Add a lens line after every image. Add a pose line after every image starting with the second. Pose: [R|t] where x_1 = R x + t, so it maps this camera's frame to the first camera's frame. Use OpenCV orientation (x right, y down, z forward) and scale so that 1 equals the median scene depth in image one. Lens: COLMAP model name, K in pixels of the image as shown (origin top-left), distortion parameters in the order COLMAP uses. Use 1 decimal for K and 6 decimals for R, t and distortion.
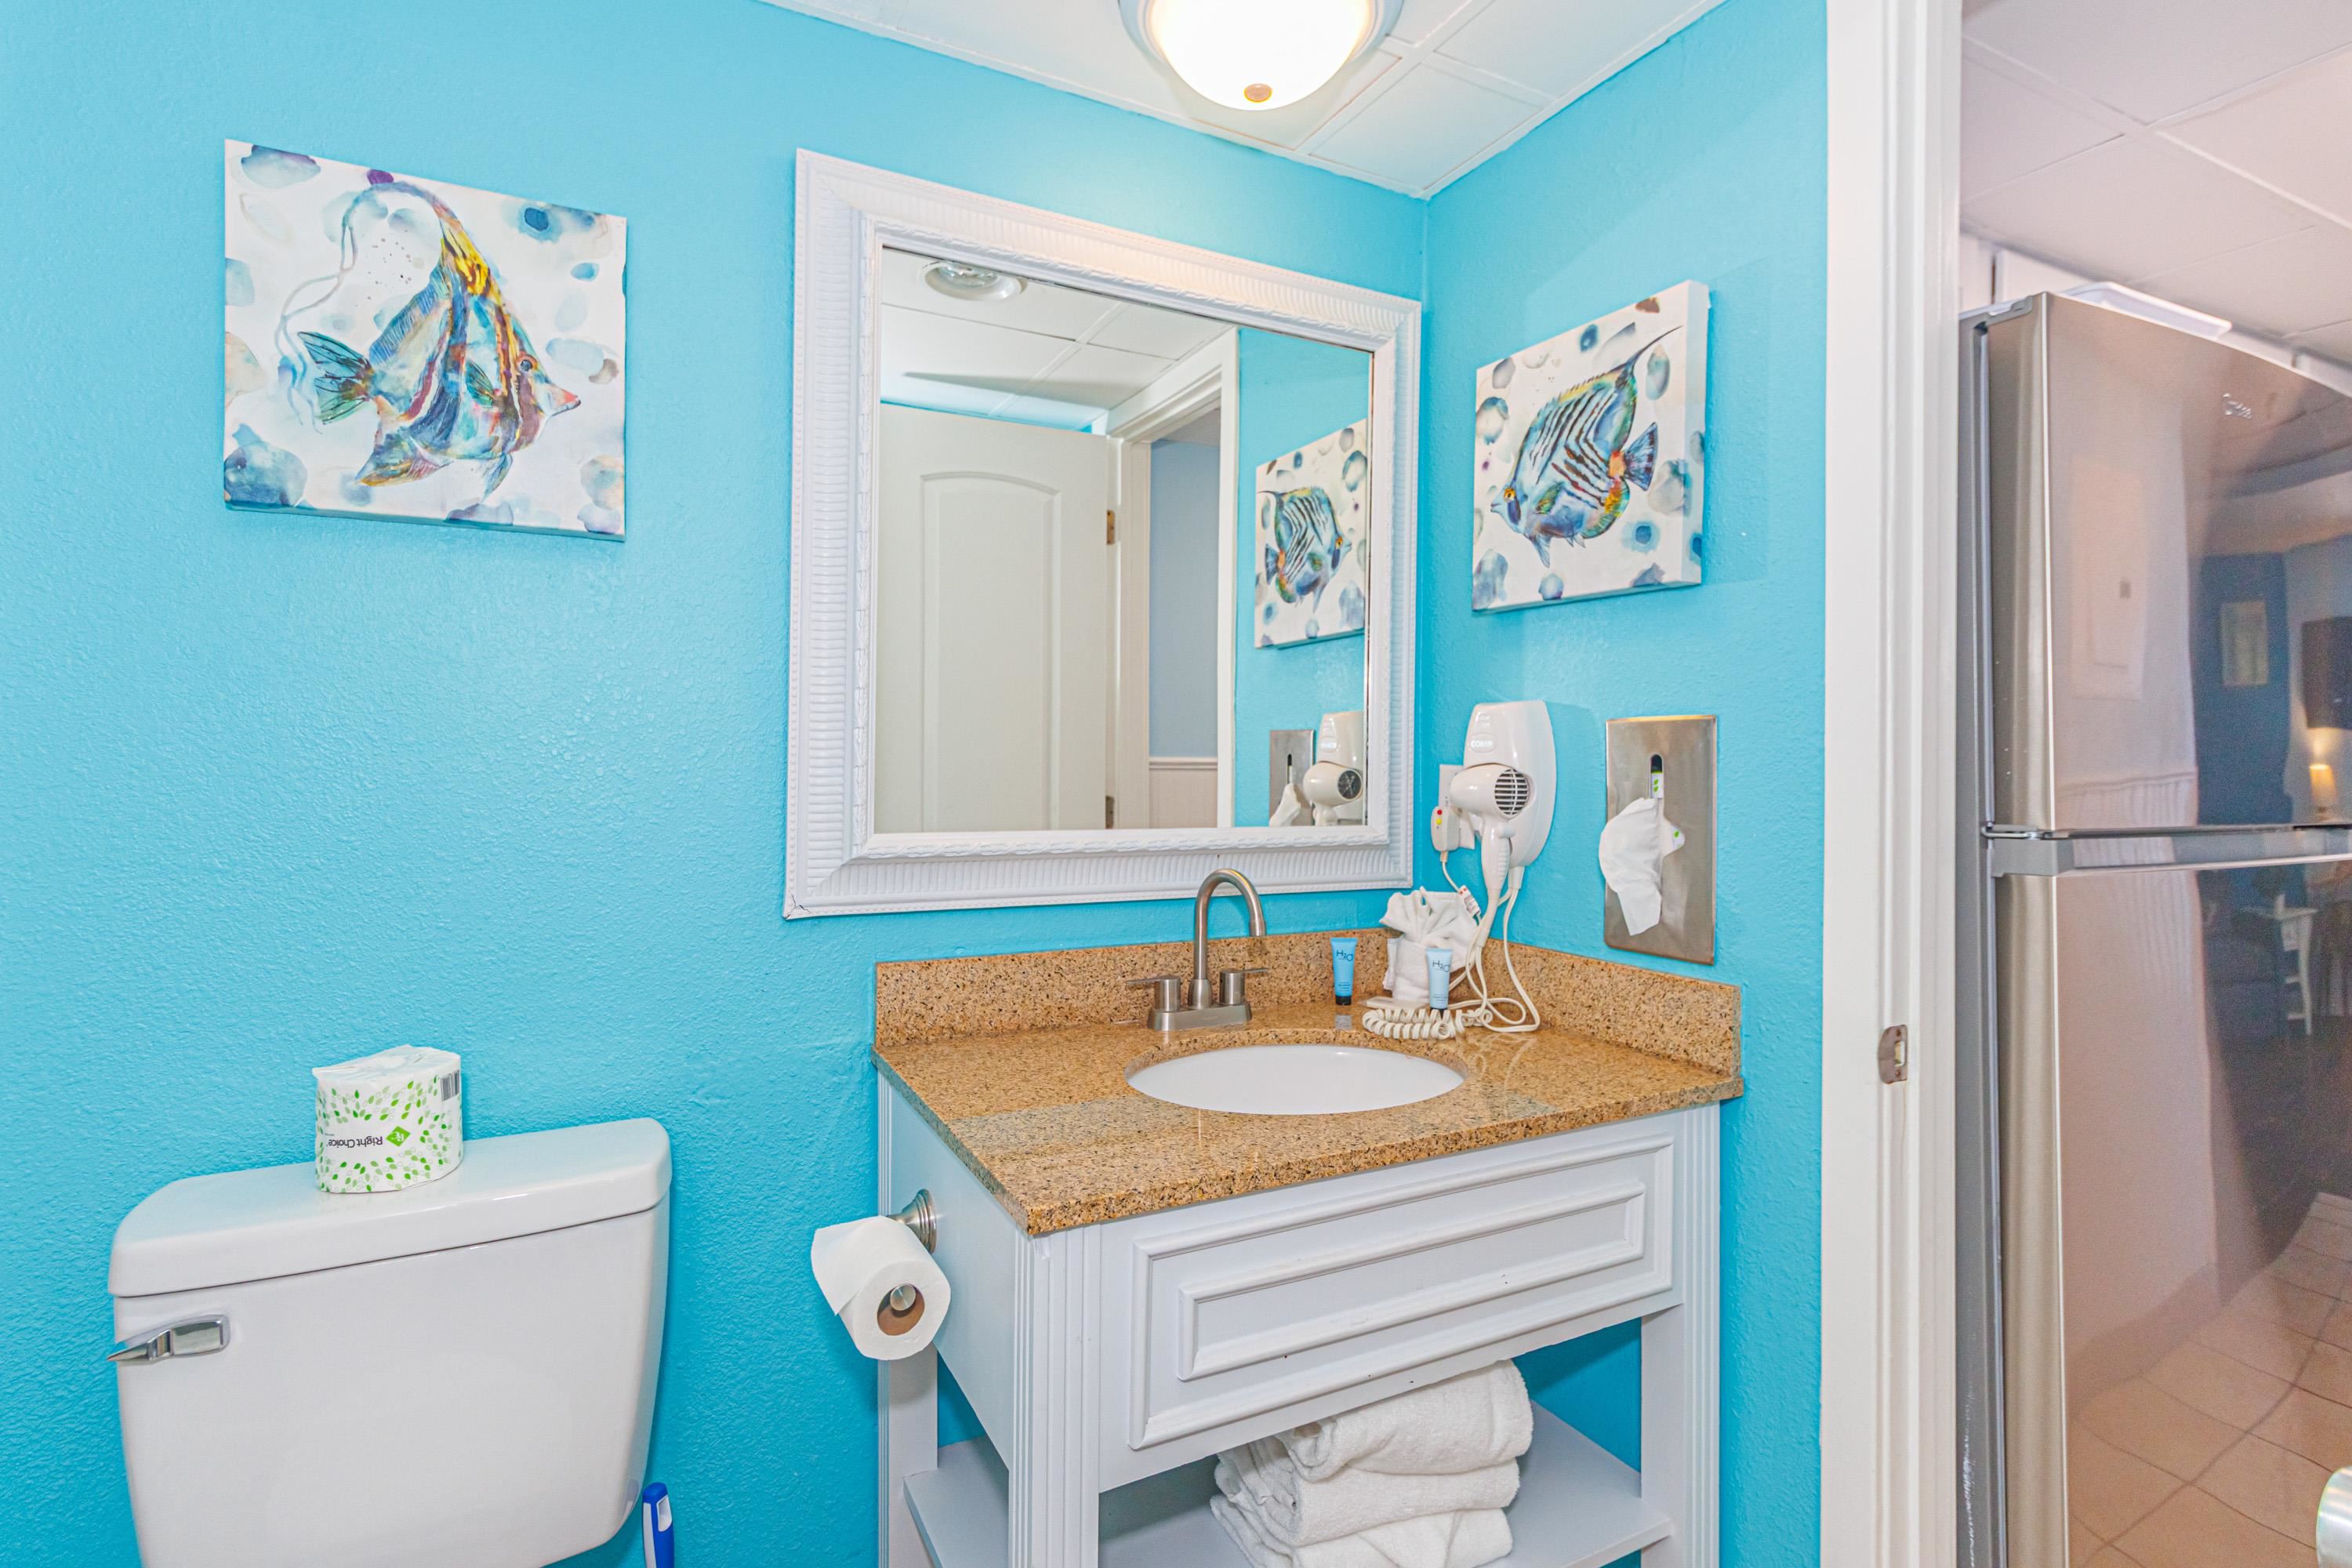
lens RADIAL K [[1124.5, 0, 1174.7], [0, 1124.5, 757.1], [0, 0, 1]] dist [0.004603, 0.000703]
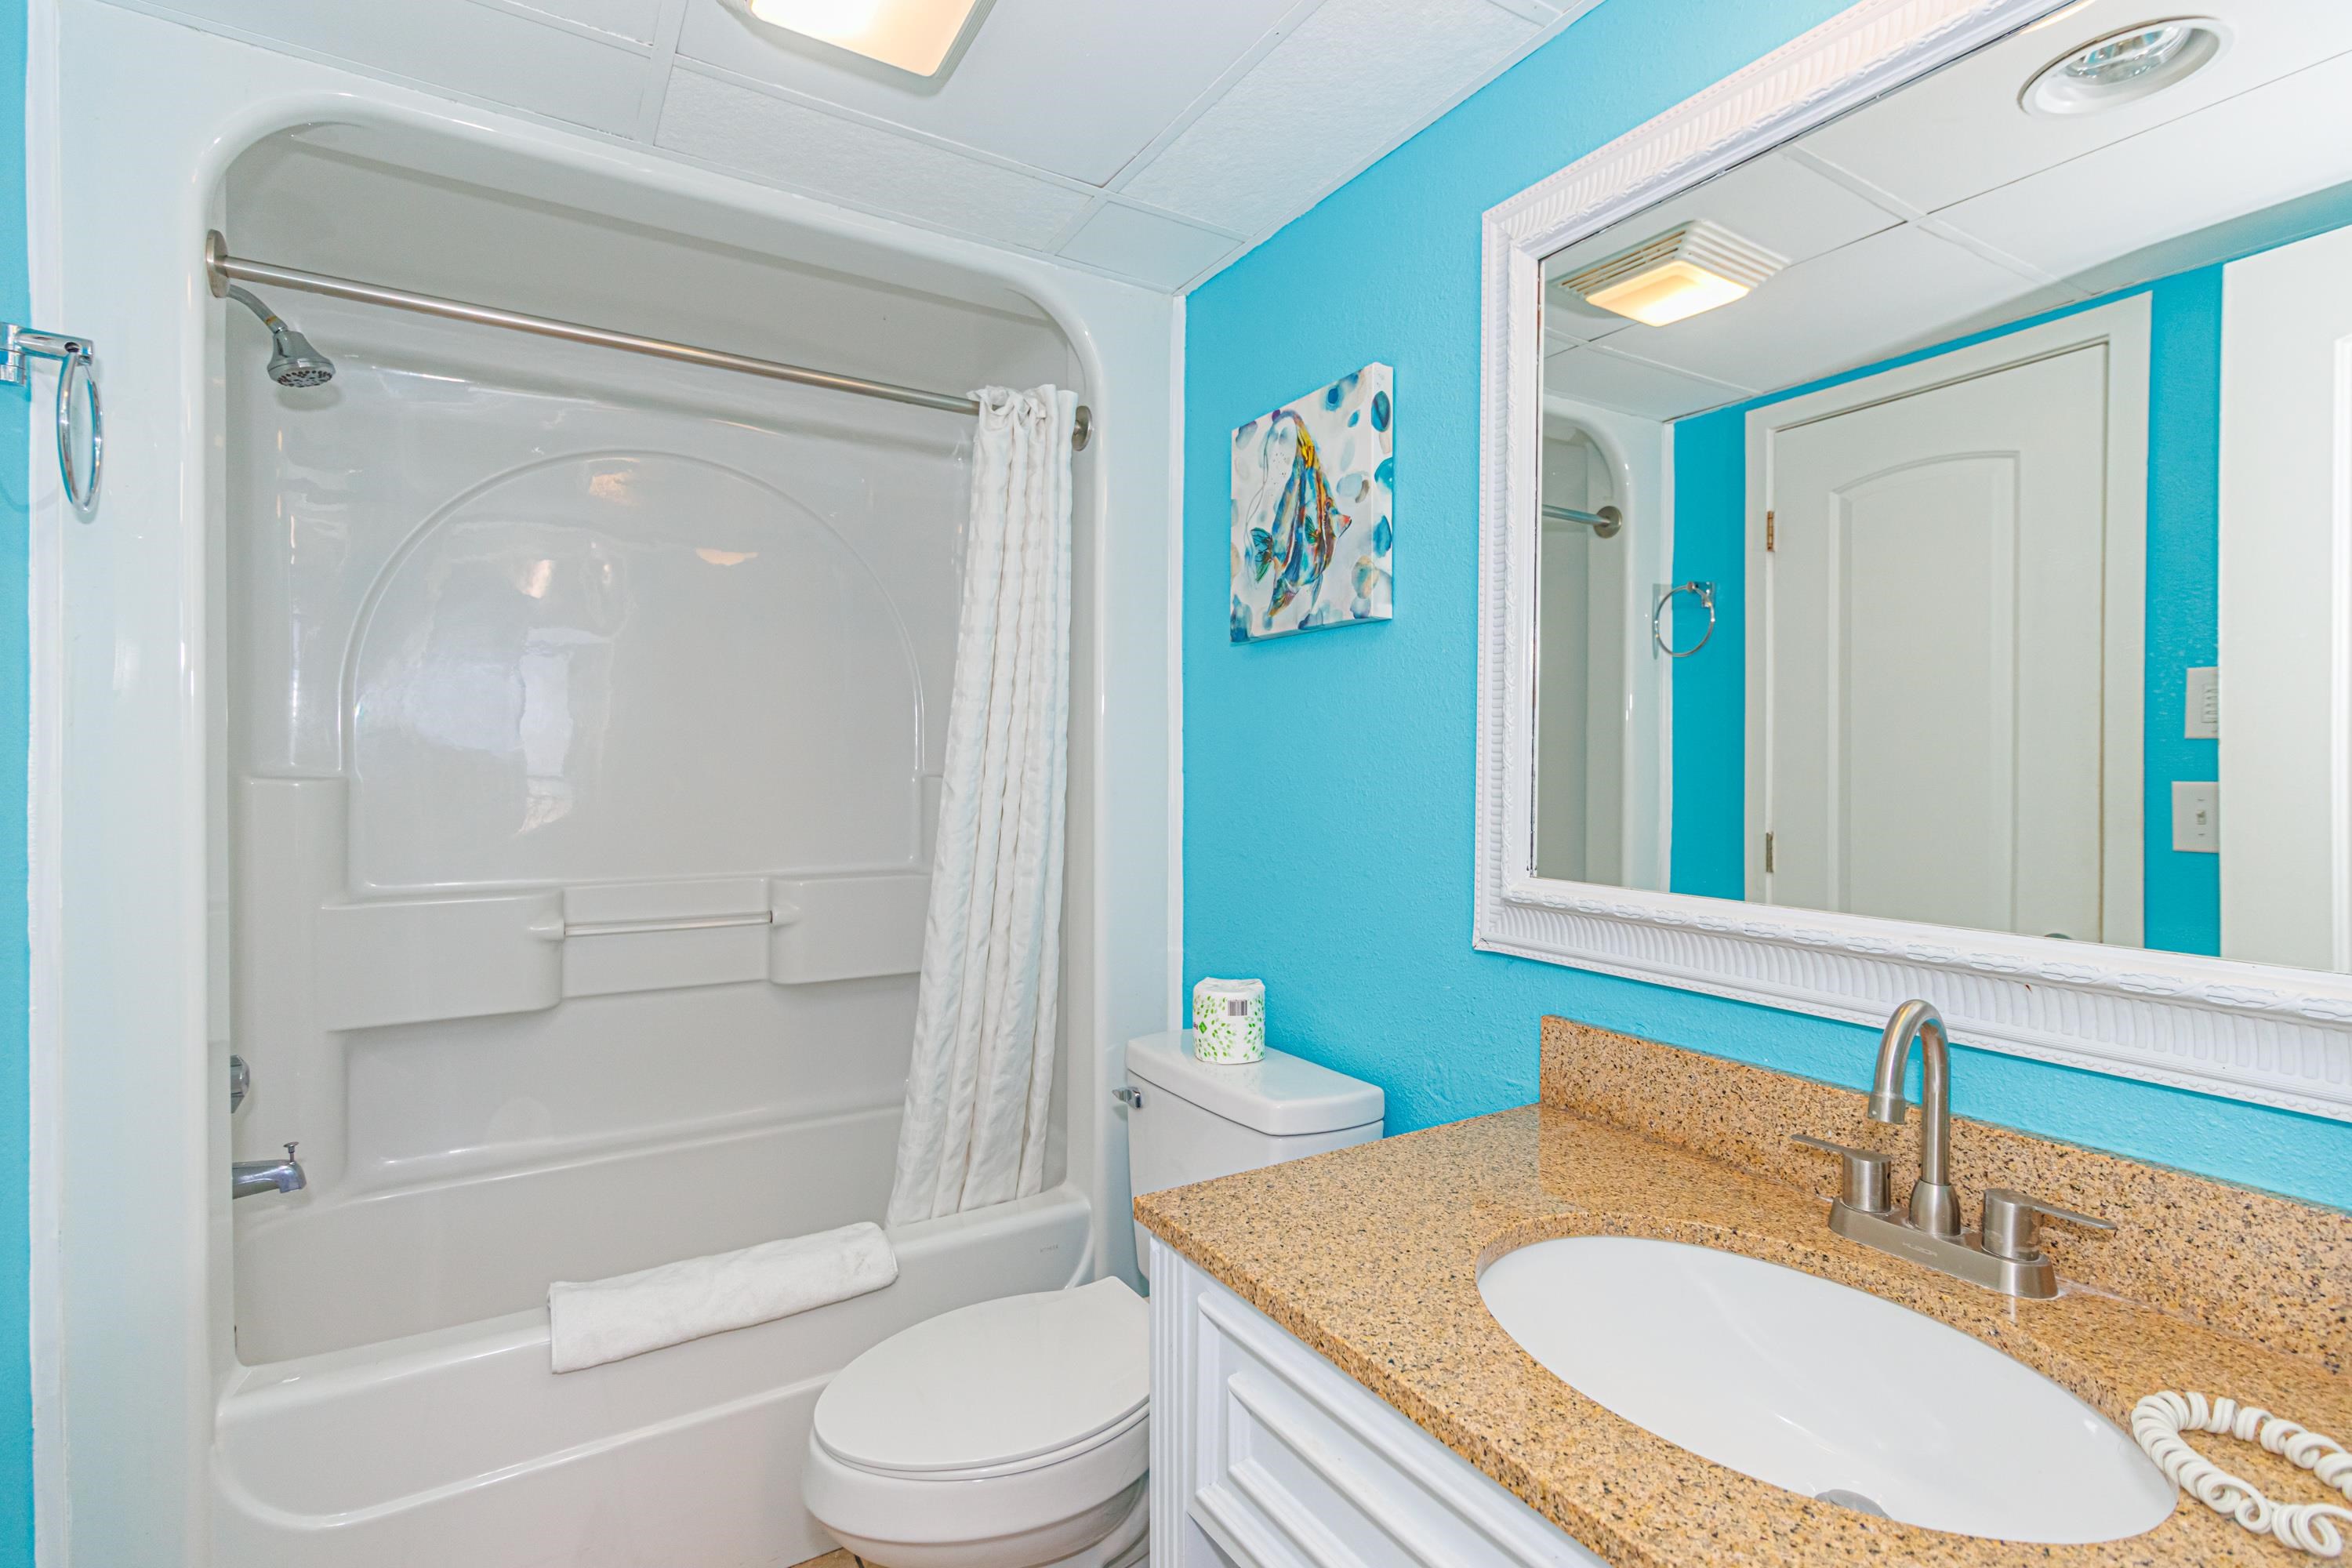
lens RADIAL K [[1090.7, 0, 1165.3], [0, 1090.7, 775.5], [0, 0, 1]] dist [0.005605, 0.000895]
pose [[0.068568, -0.001790, -0.997645, 0.722583], [-0.006541, 0.999976, -0.002243, -0.015970], [0.997625, 0.006679, 0.068555, 0.704900]]
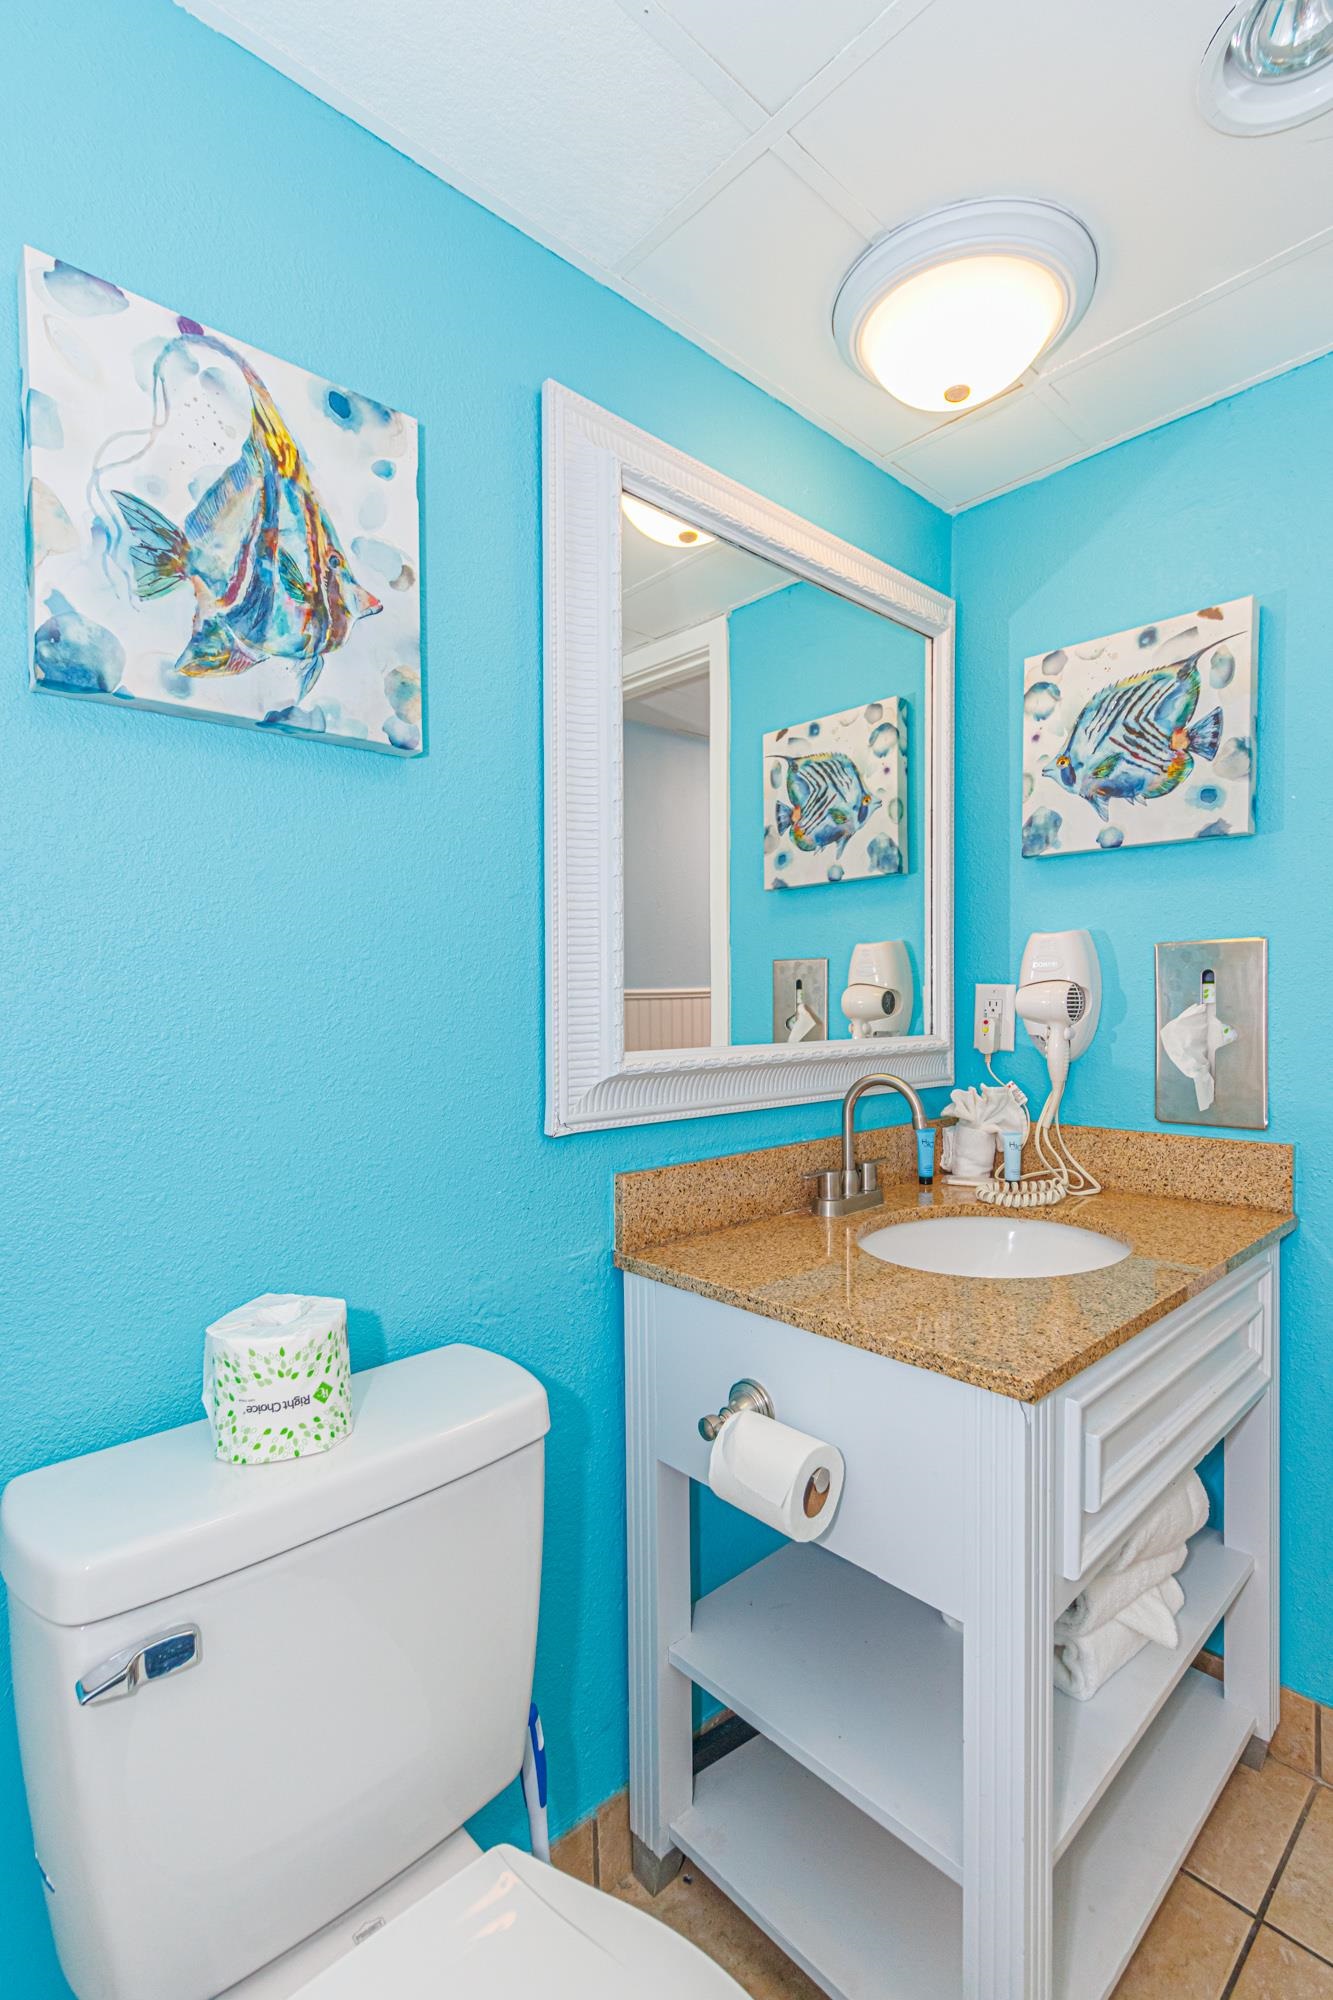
lens RADIAL K [[921.8, 0, 665.3], [0, 921.8, 1013.1], [0, 0, 1]] dist [0.004317, 0.000467]
pose [[0.963015, -0.023166, 0.268451, -0.518232], [0.018076, 0.999607, 0.021417, 0.015897], [-0.268842, -0.015773, 0.963055, 0.178885]]
